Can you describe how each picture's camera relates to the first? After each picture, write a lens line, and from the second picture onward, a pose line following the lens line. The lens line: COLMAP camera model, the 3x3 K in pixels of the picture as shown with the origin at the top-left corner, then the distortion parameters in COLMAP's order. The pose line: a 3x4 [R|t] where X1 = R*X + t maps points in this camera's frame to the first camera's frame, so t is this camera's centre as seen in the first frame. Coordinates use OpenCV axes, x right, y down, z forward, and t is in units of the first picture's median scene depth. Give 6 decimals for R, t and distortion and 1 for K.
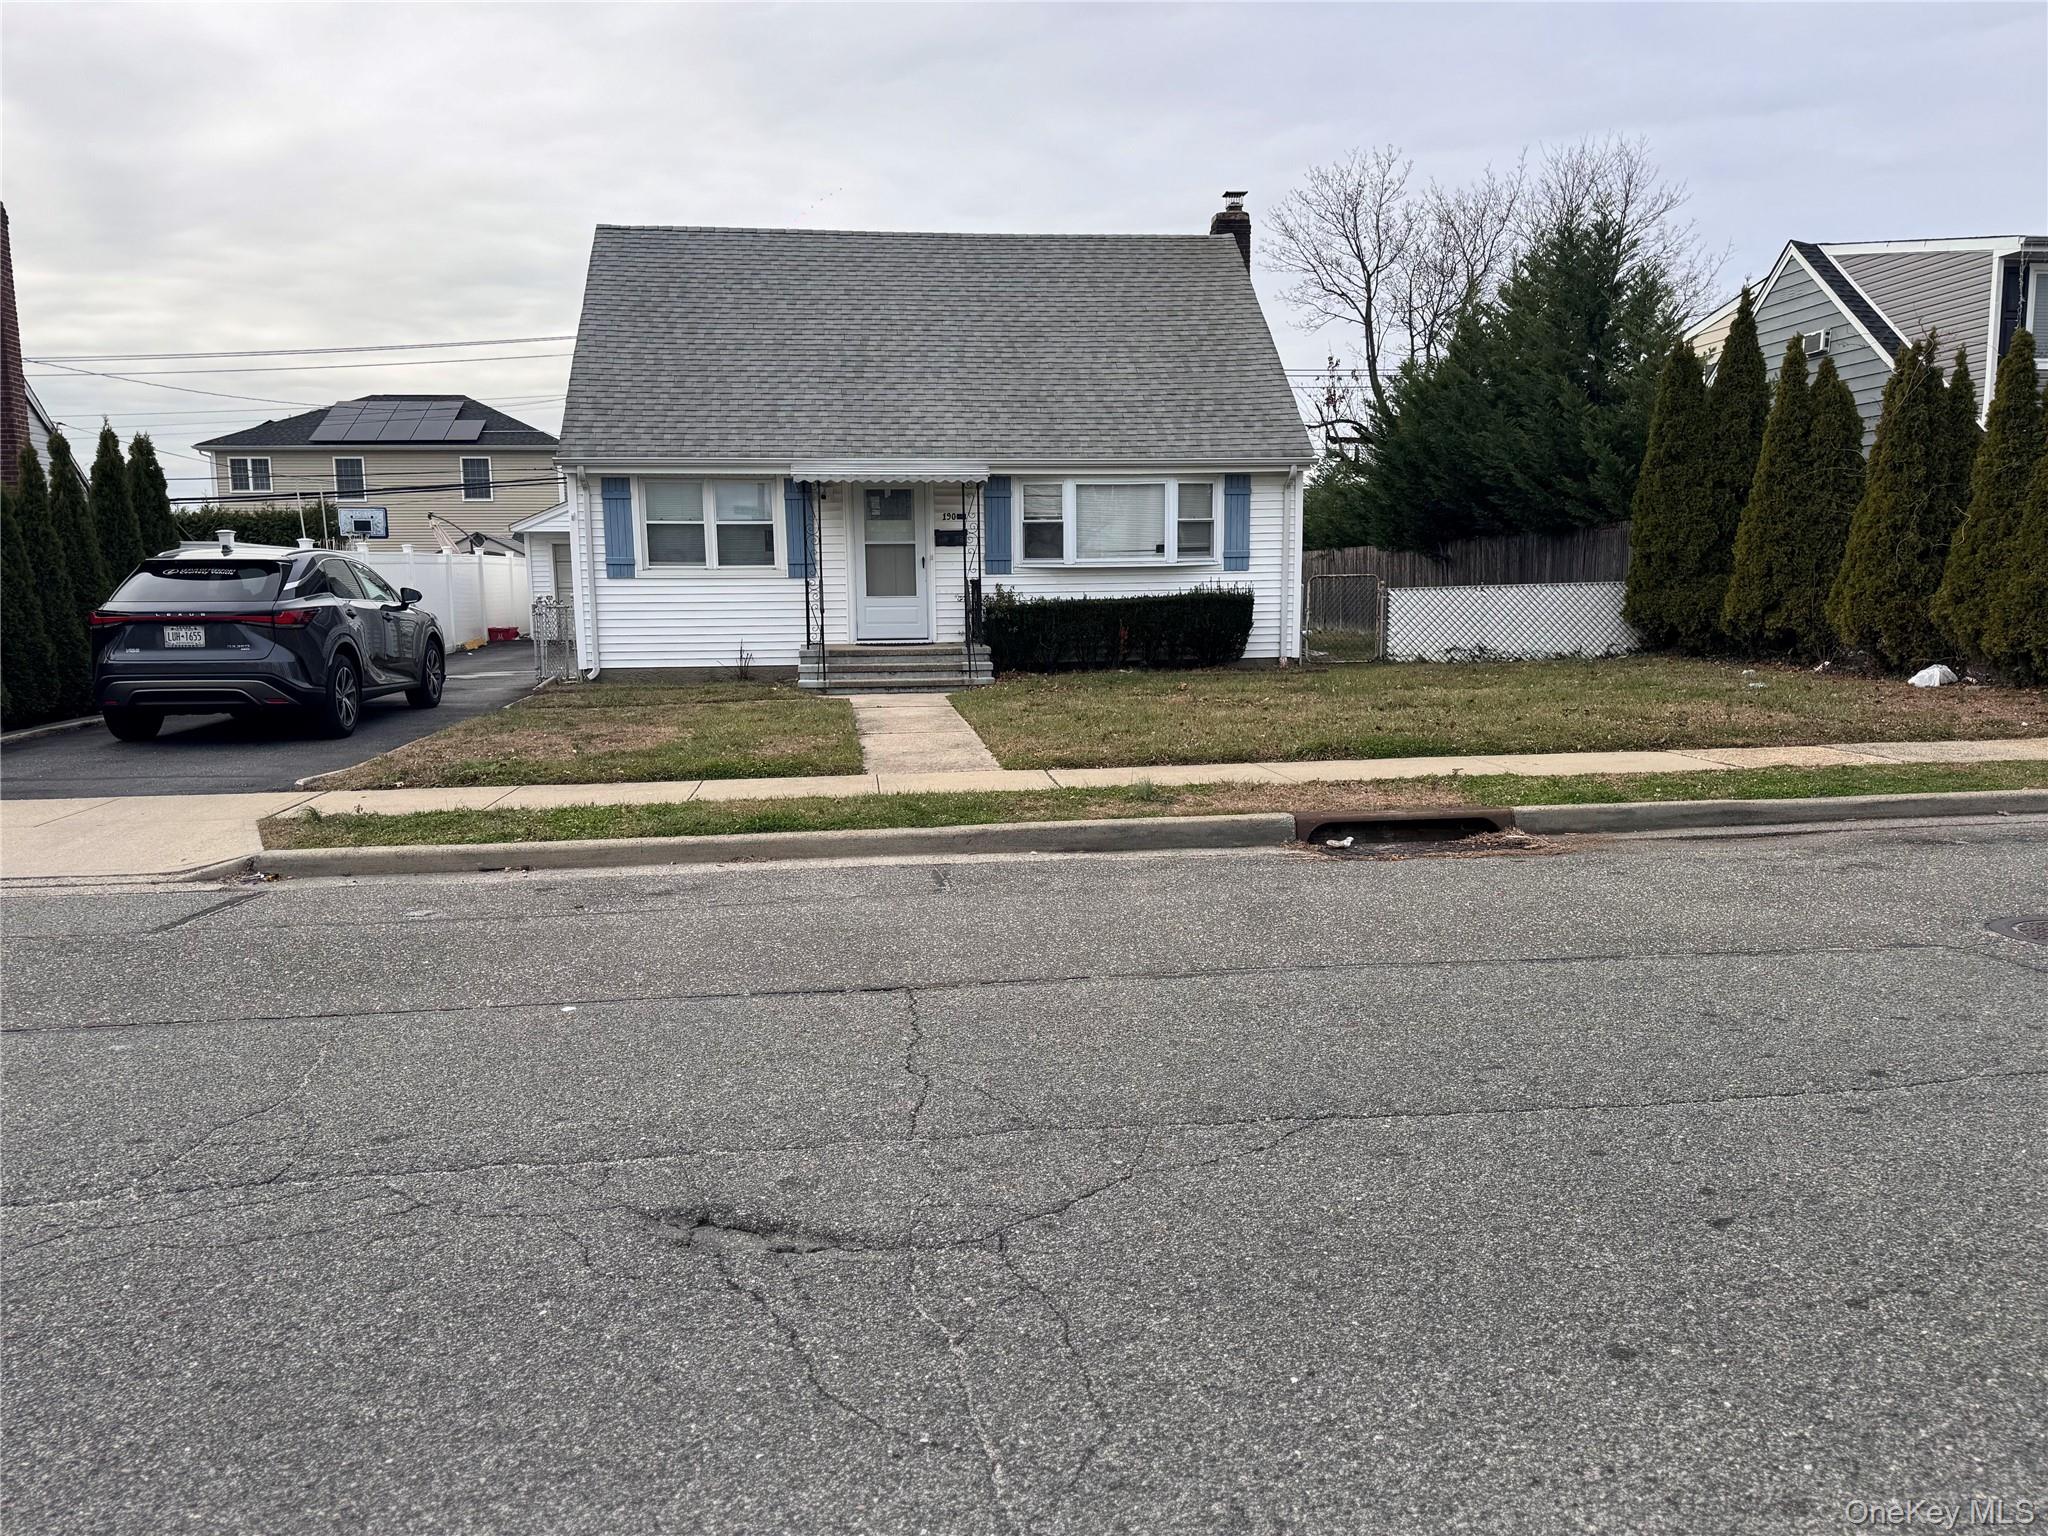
lens RADIAL K [[1443.8, 0, 1069.0], [0, 1443.8, 710.7], [0, 0, 1]] dist [0.128244, -0.223549]
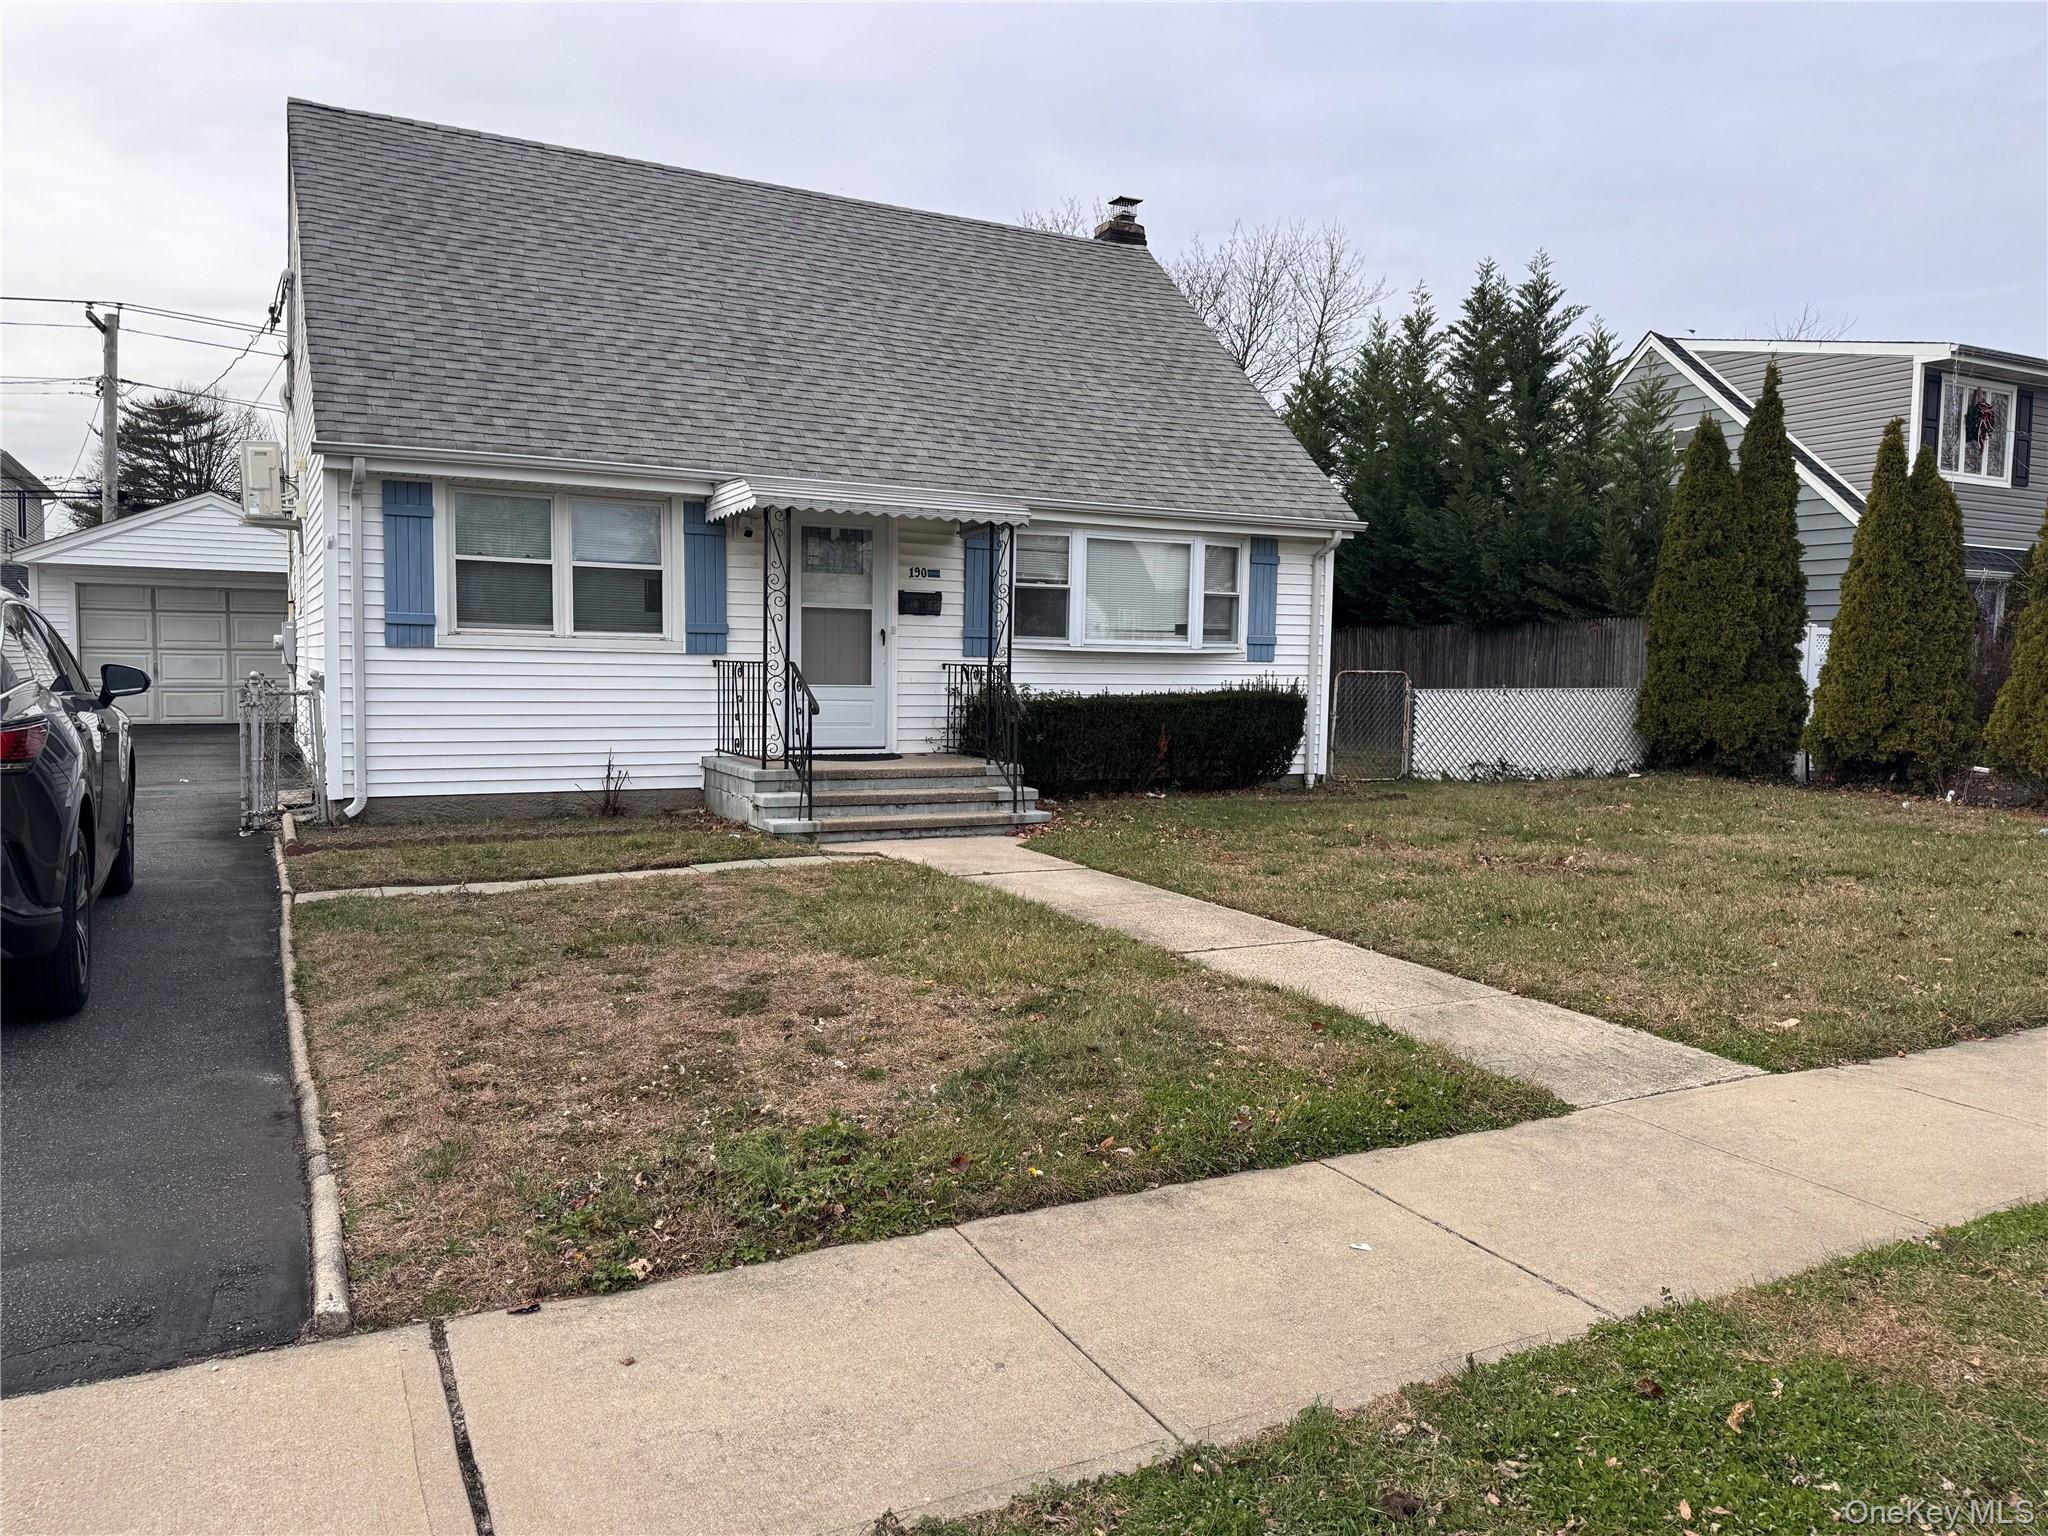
lens RADIAL K [[1443.8, 0, 1069.0], [0, 1443.8, 710.7], [0, 0, 1]] dist [0.128244, -0.223549]
pose [[0.937562, 0.018200, 0.347341, -0.253485], [-0.000661, 0.998722, -0.050545, -0.032854], [-0.347817, 0.047160, 0.936376, 0.327678]]
